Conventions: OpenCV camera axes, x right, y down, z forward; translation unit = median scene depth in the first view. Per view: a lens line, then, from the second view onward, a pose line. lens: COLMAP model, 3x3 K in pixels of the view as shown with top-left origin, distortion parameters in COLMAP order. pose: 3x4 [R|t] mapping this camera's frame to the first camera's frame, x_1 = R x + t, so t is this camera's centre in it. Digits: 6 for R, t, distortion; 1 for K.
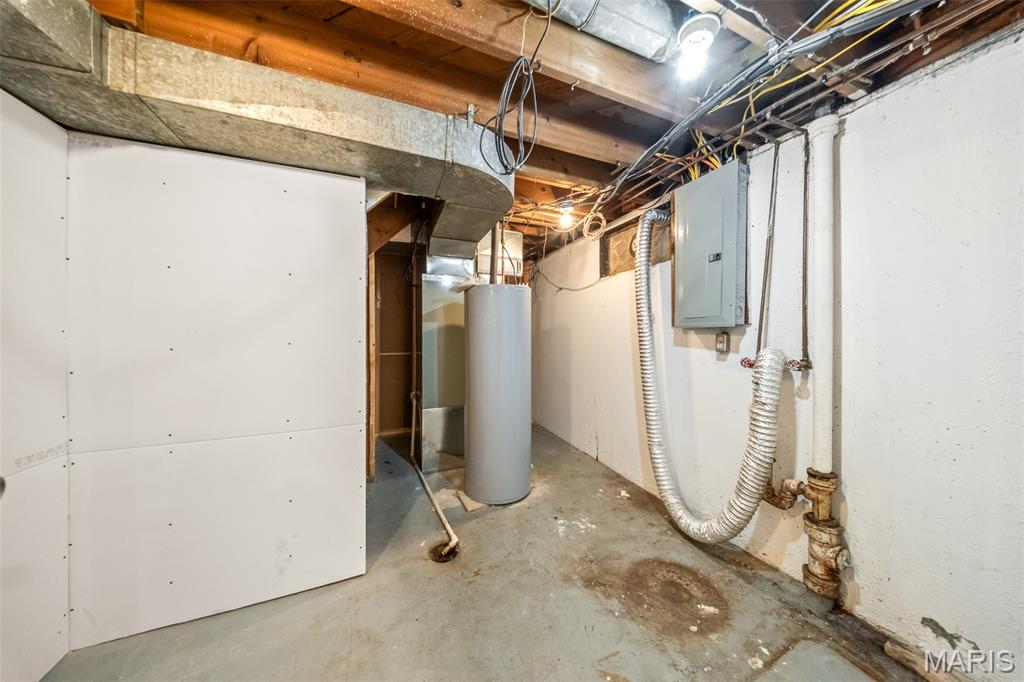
lens RADIAL K [[311.2, 0, 514.3], [0, 311.2, 327.1], [0, 0, 1]] dist [0.000995, -0.000069]
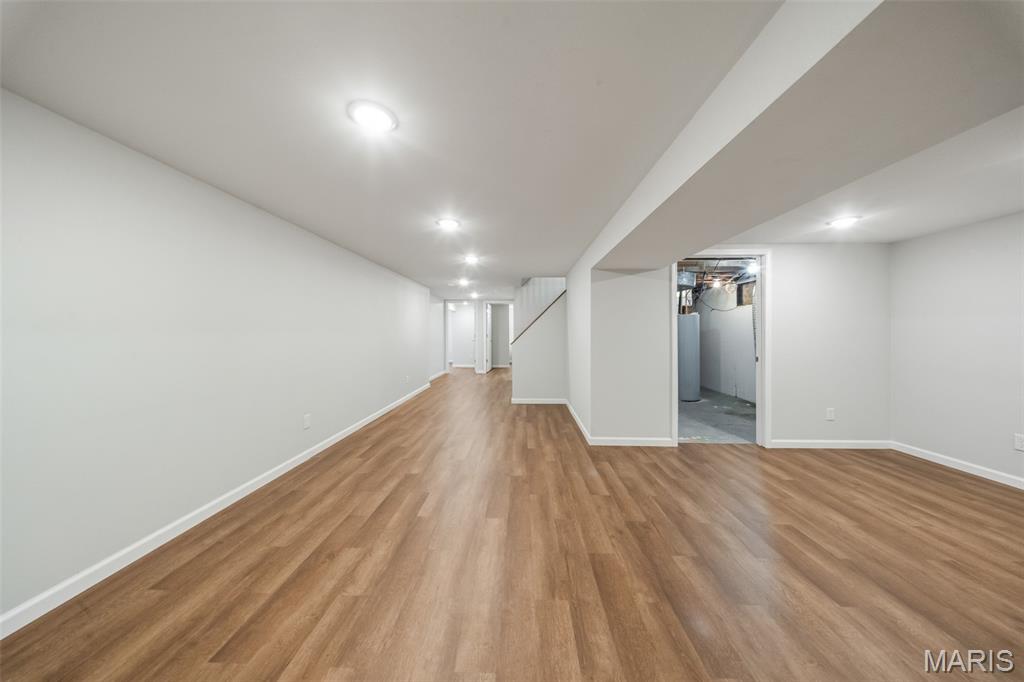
lens RADIAL K [[311.2, 0, 514.3], [0, 311.2, 327.1], [0, 0, 1]] dist [0.000995, -0.000069]
pose [[0.915647, -0.005588, -0.401944, -0.260487], [0.002501, 0.999963, -0.008205, -0.011688], [0.401975, 0.006508, 0.915628, -1.578296]]
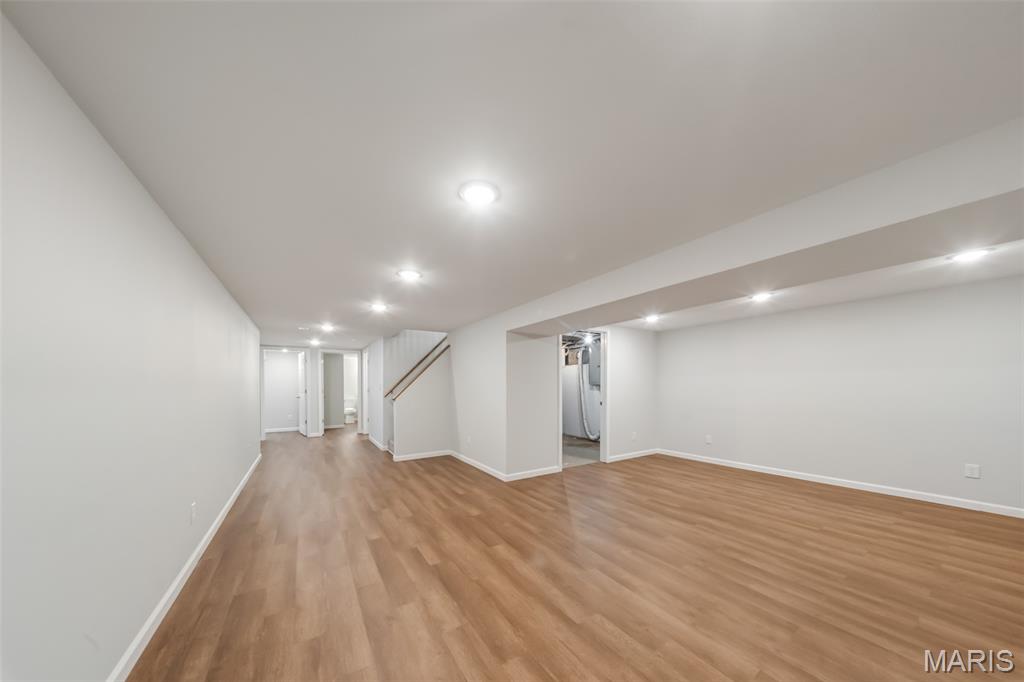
lens RADIAL K [[322.5, 0, 511.2], [0, 322.5, 384.7], [0, 0, 1]] dist [-0.000194, -0.000110]
pose [[0.983681, -0.004095, 0.179876, -0.750067], [0.003407, 0.999986, 0.004134, -0.008893], [-0.179890, -0.003453, 0.983681, -1.807971]]
